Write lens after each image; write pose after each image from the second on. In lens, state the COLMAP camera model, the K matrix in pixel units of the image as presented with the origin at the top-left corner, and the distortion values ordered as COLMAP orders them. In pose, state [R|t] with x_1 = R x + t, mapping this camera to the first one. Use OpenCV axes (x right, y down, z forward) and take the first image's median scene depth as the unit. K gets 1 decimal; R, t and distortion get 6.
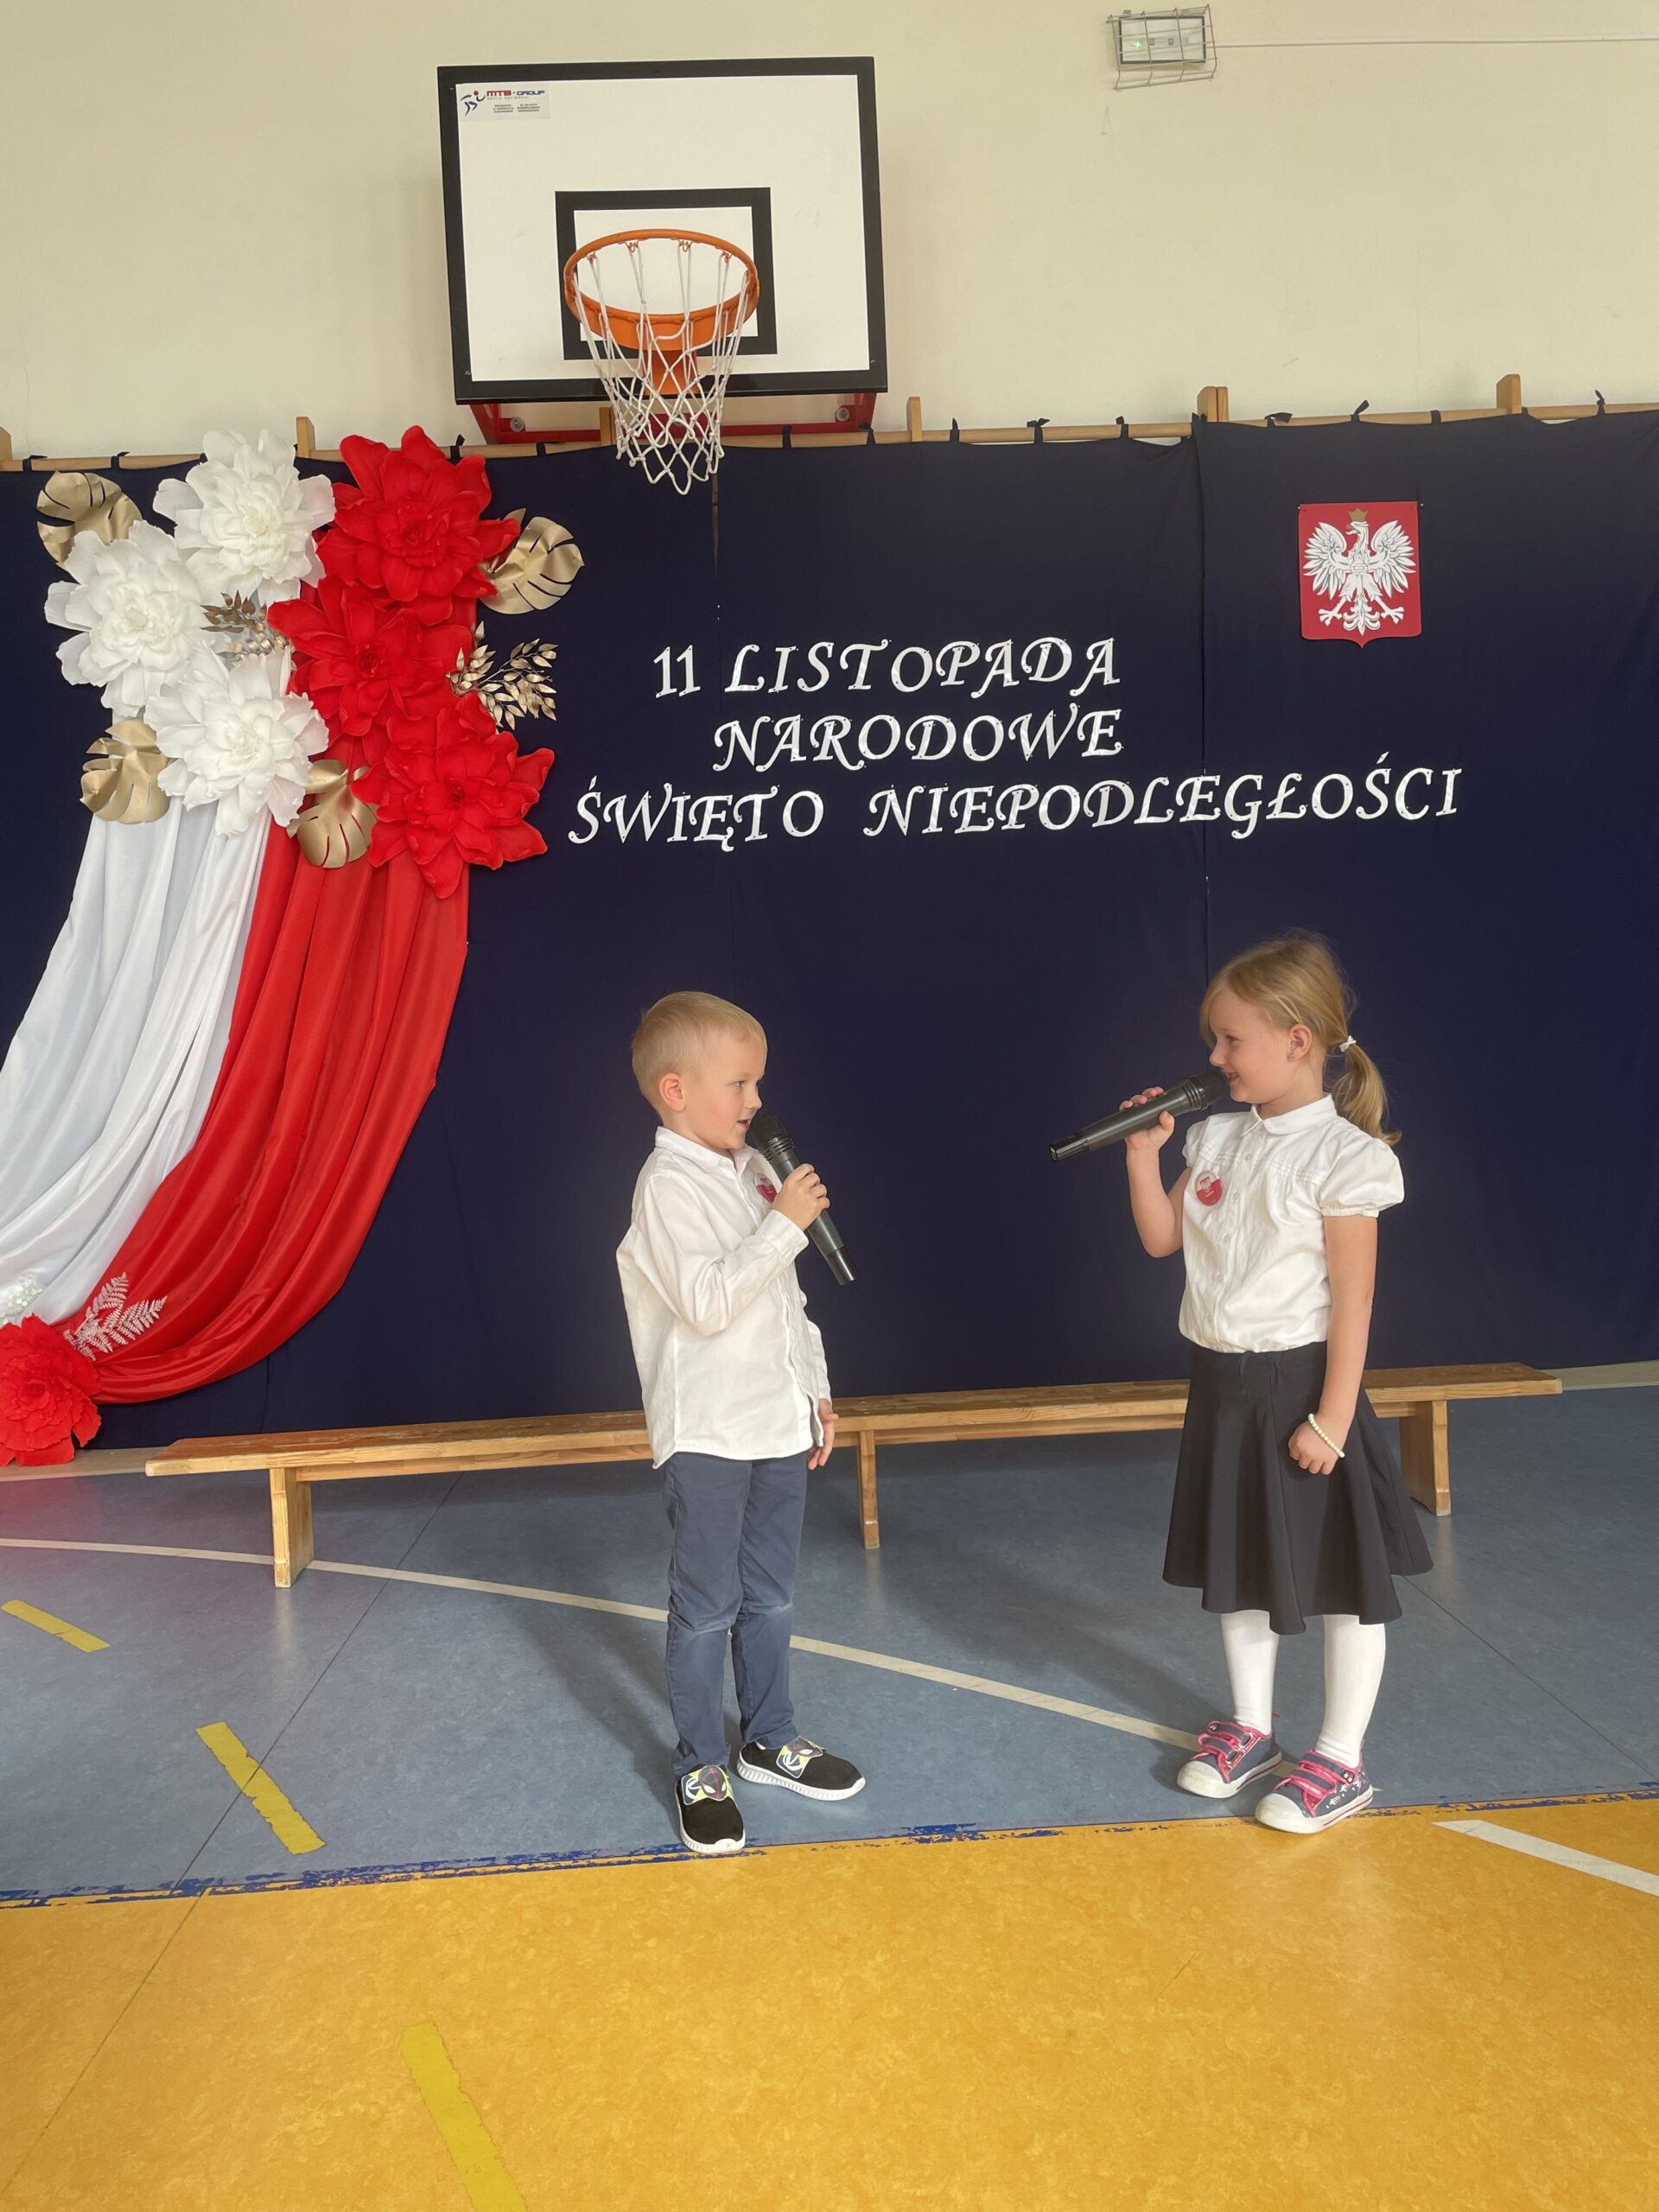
lens RADIAL K [[1678.2, 0, 828.8], [0, 1678.2, 1112.7], [0, 0, 1]] dist [0.035792, -0.030482]
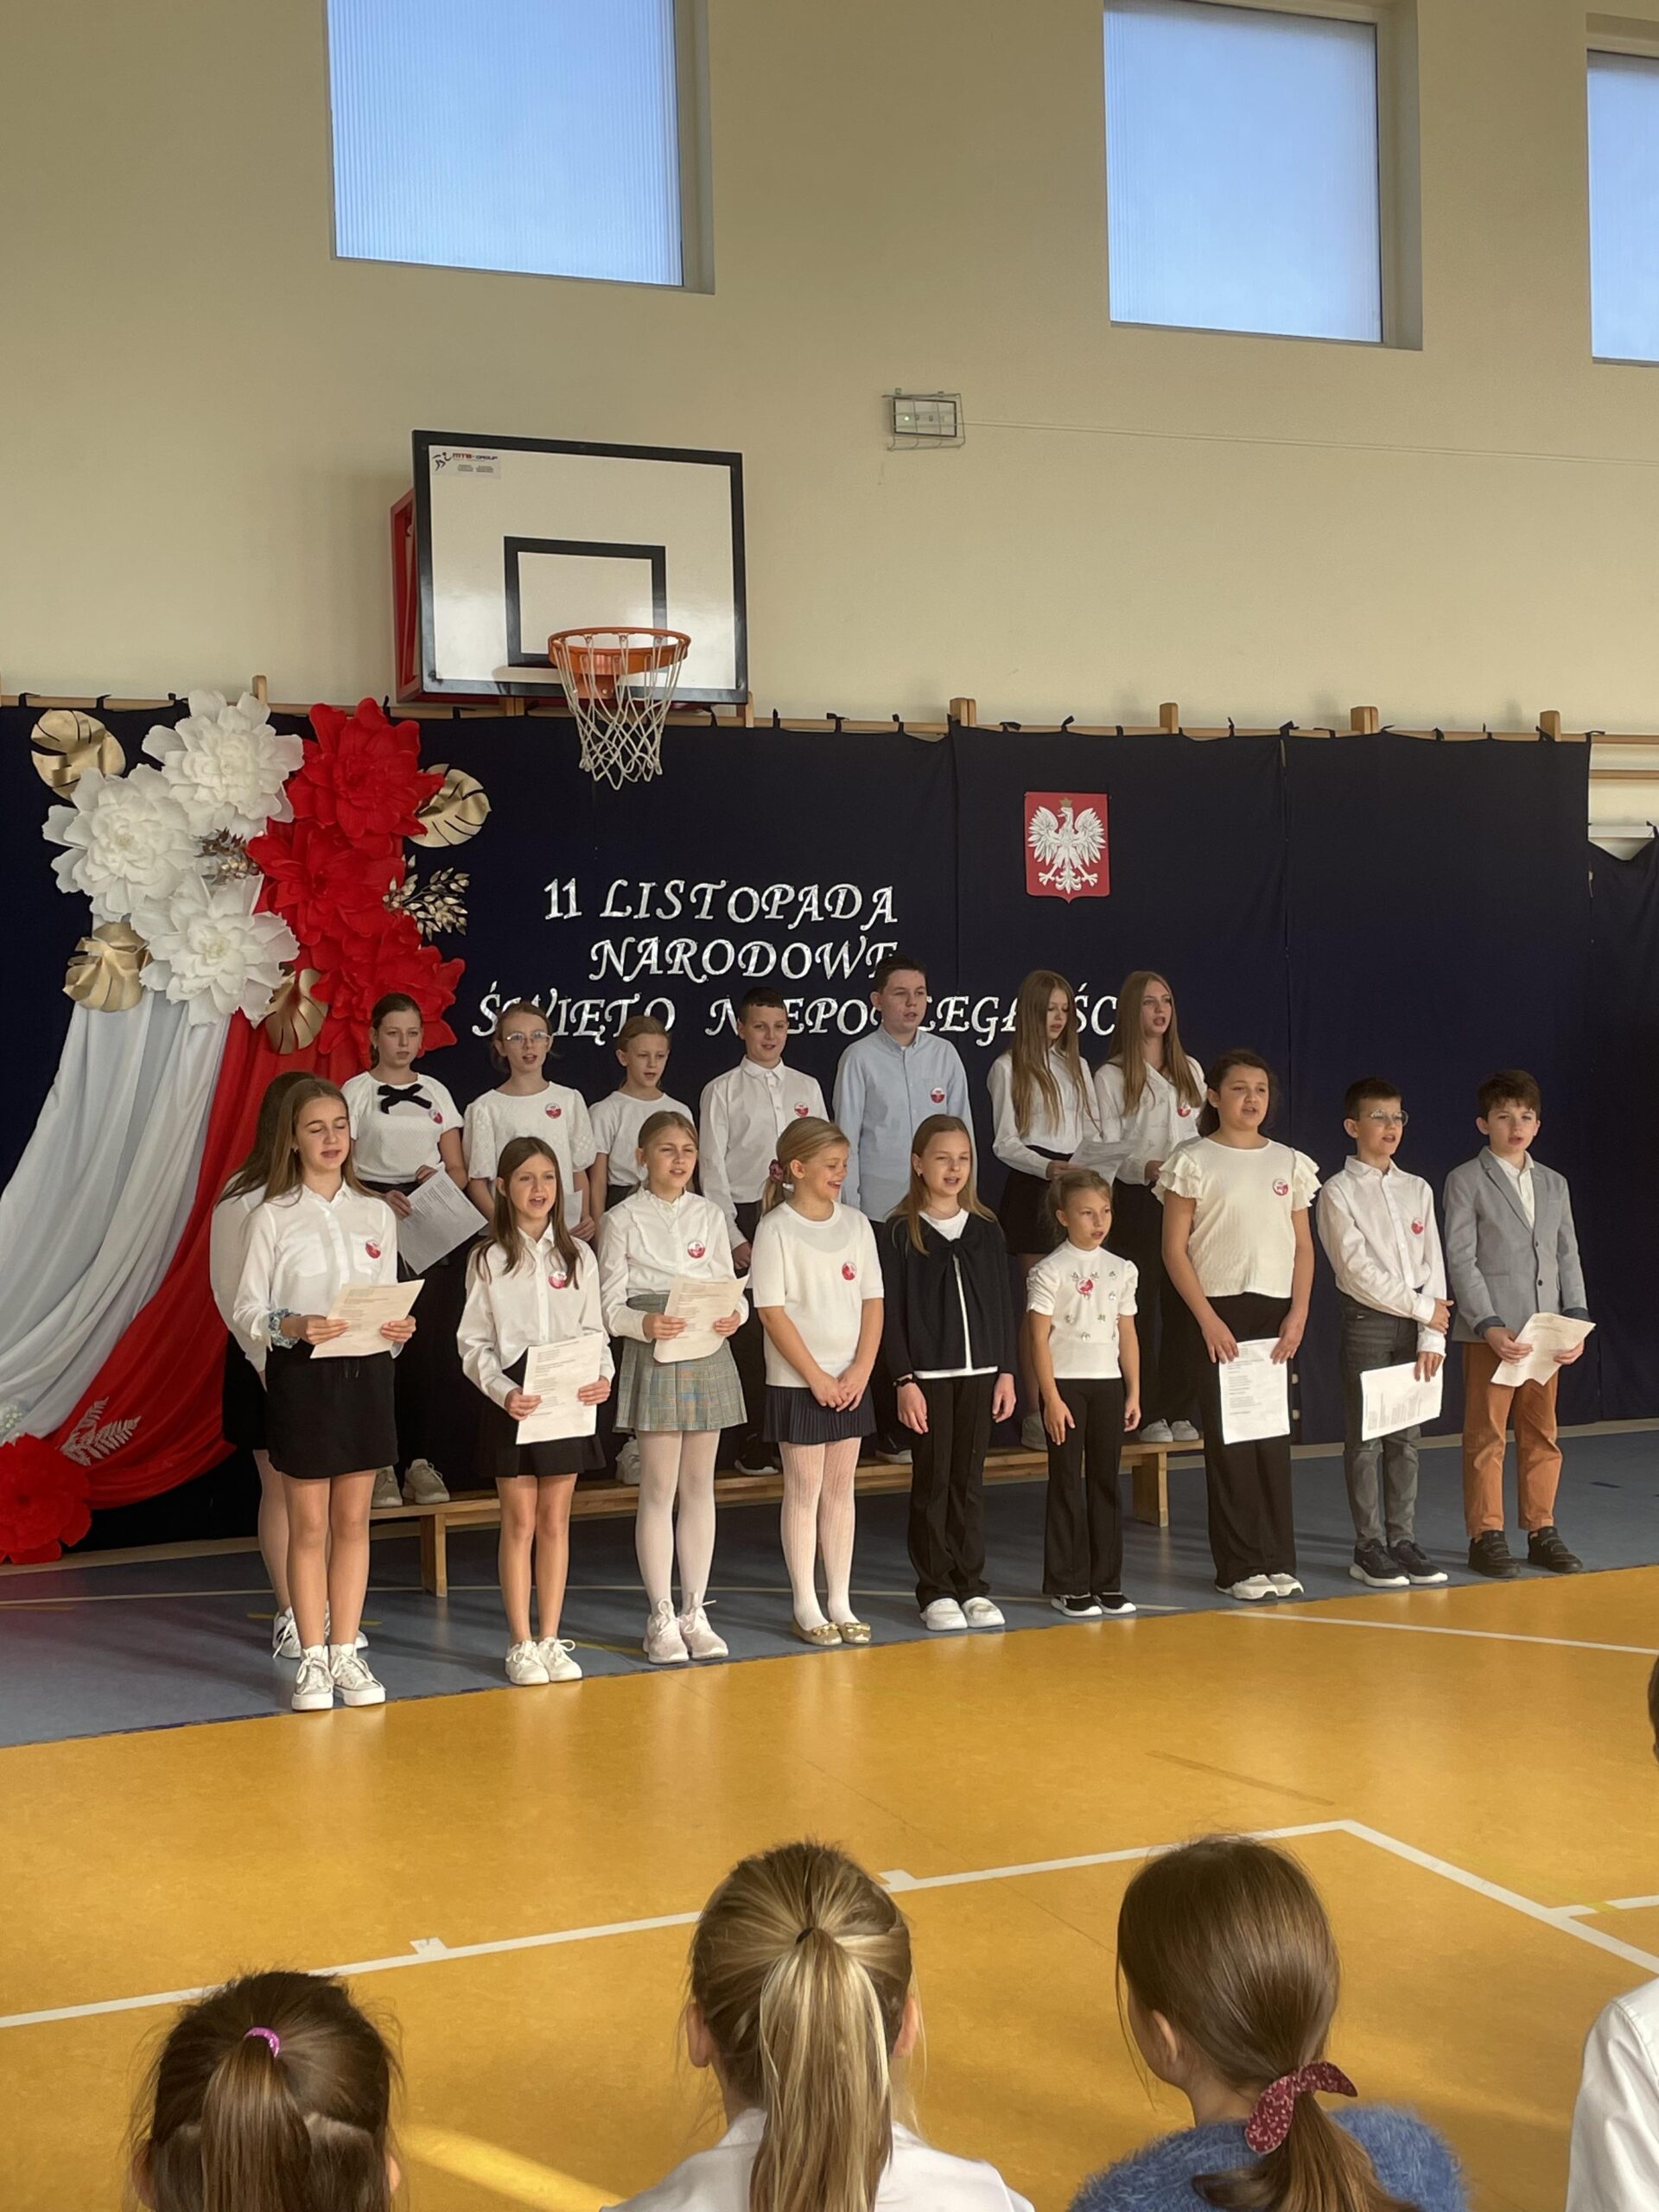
lens RADIAL K [[2709.6, 0, 829.1], [0, 2709.6, 1106.3], [0, 0, 1]] dist [0.117832, 0.000000]
pose [[0.943400, 0.017070, 0.331218, -0.564264], [-0.009713, 0.999668, -0.023856, -0.064739], [-0.331516, 0.019289, 0.943253, -0.942696]]
